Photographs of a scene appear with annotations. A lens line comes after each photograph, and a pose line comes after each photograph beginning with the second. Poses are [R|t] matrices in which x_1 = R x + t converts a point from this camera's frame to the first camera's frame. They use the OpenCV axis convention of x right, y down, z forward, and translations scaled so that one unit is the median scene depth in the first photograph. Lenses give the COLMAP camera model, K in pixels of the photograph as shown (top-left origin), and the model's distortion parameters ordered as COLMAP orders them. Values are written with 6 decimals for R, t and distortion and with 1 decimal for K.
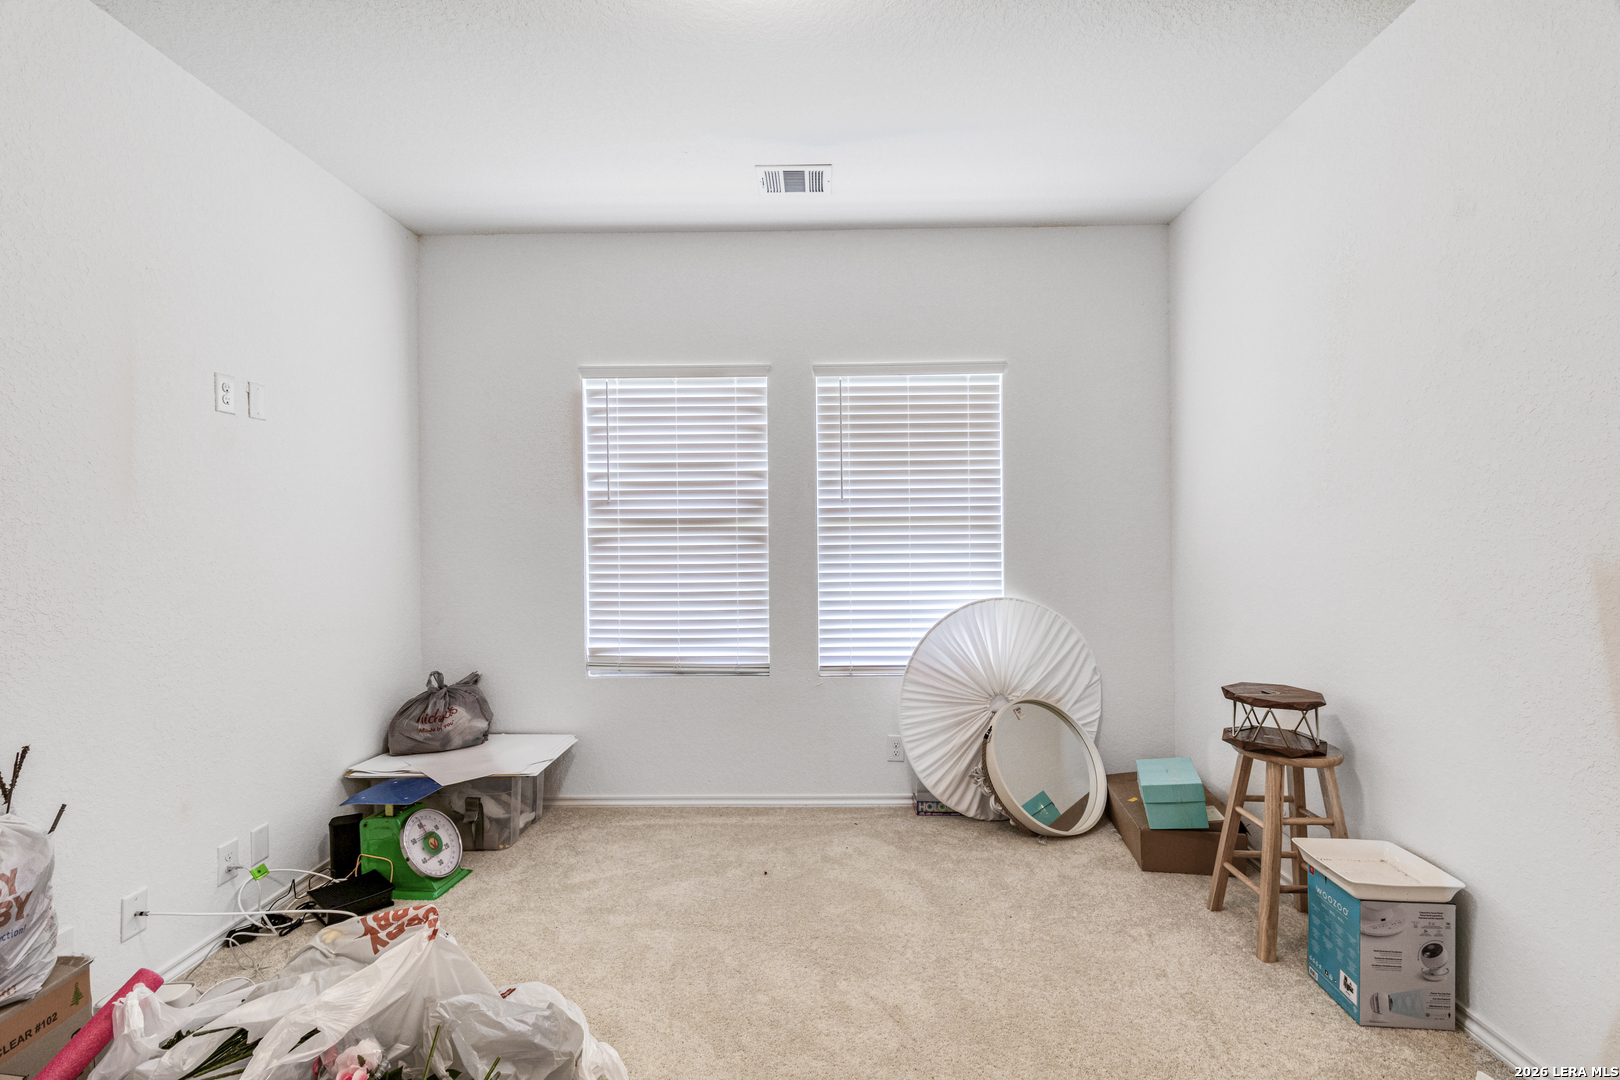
lens RADIAL K [[743.0, 0, 817.7], [0, 743.0, 536.2], [0, 0, 1]] dist [0.003939, 0.000674]
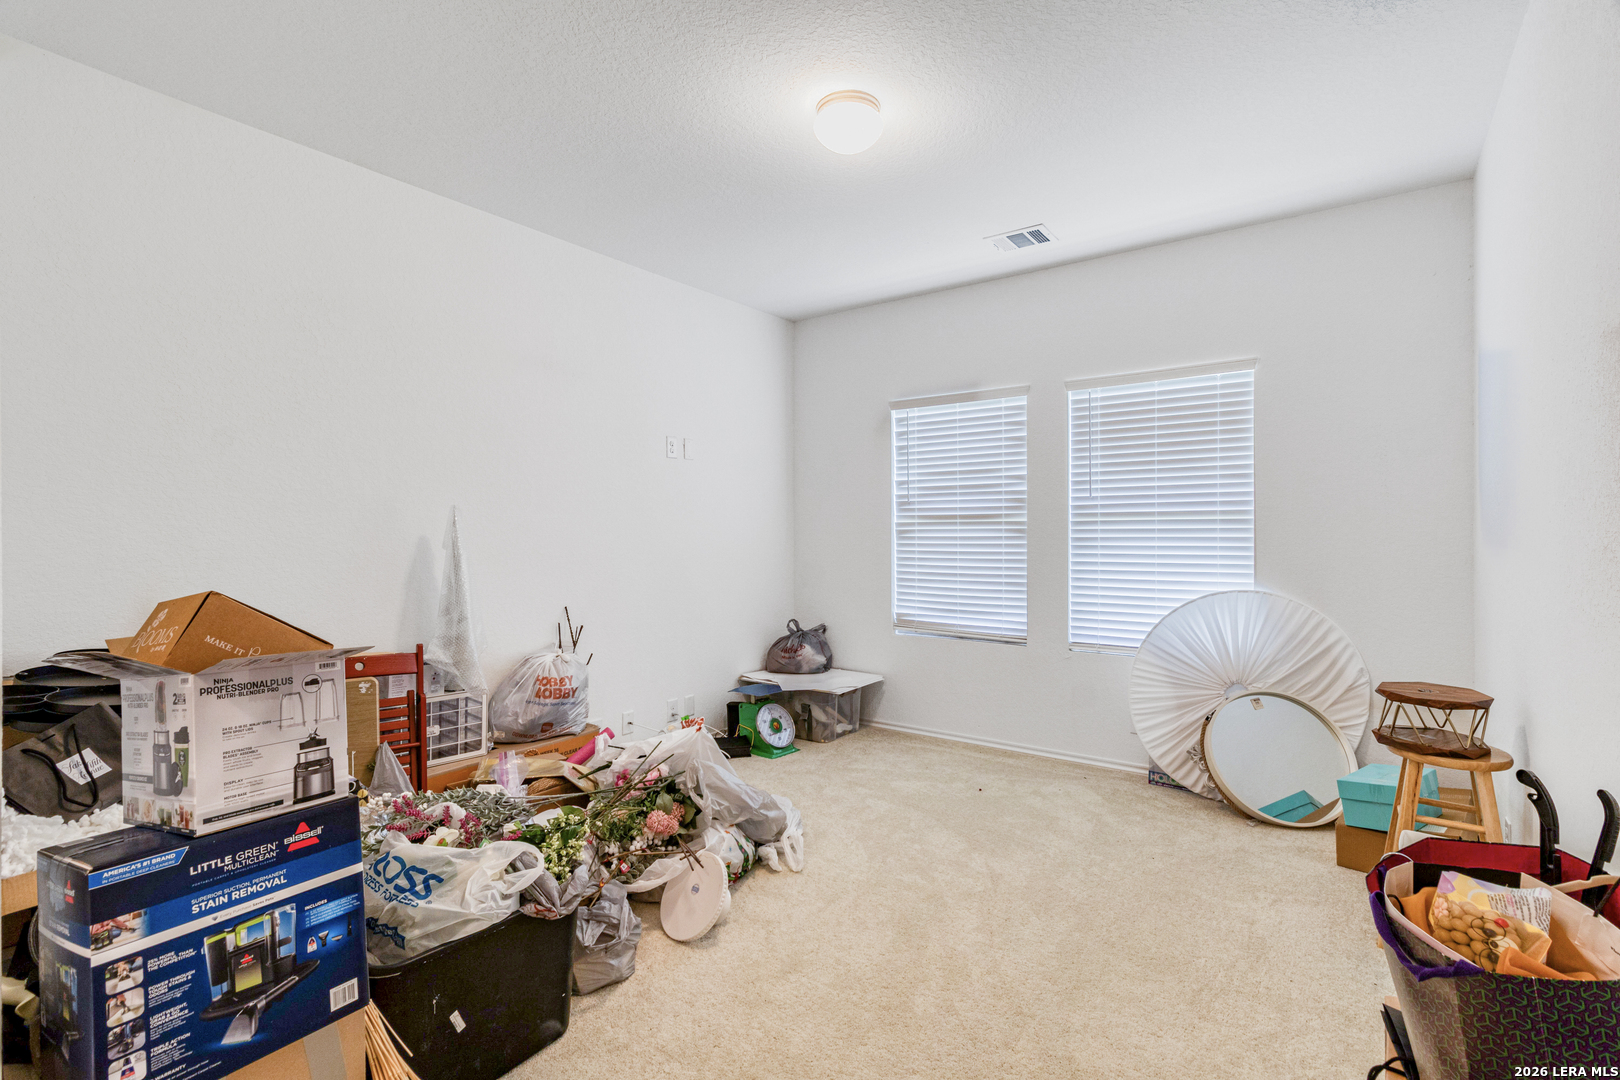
lens RADIAL K [[743.0, 0, 817.7], [0, 743.0, 536.2], [0, 0, 1]] dist [0.003939, 0.000674]
pose [[0.820789, 0.010016, -0.571143, 0.349834], [-0.004806, 0.999932, 0.010629, 0.000283], [0.571211, -0.005979, 0.820782, -0.177118]]
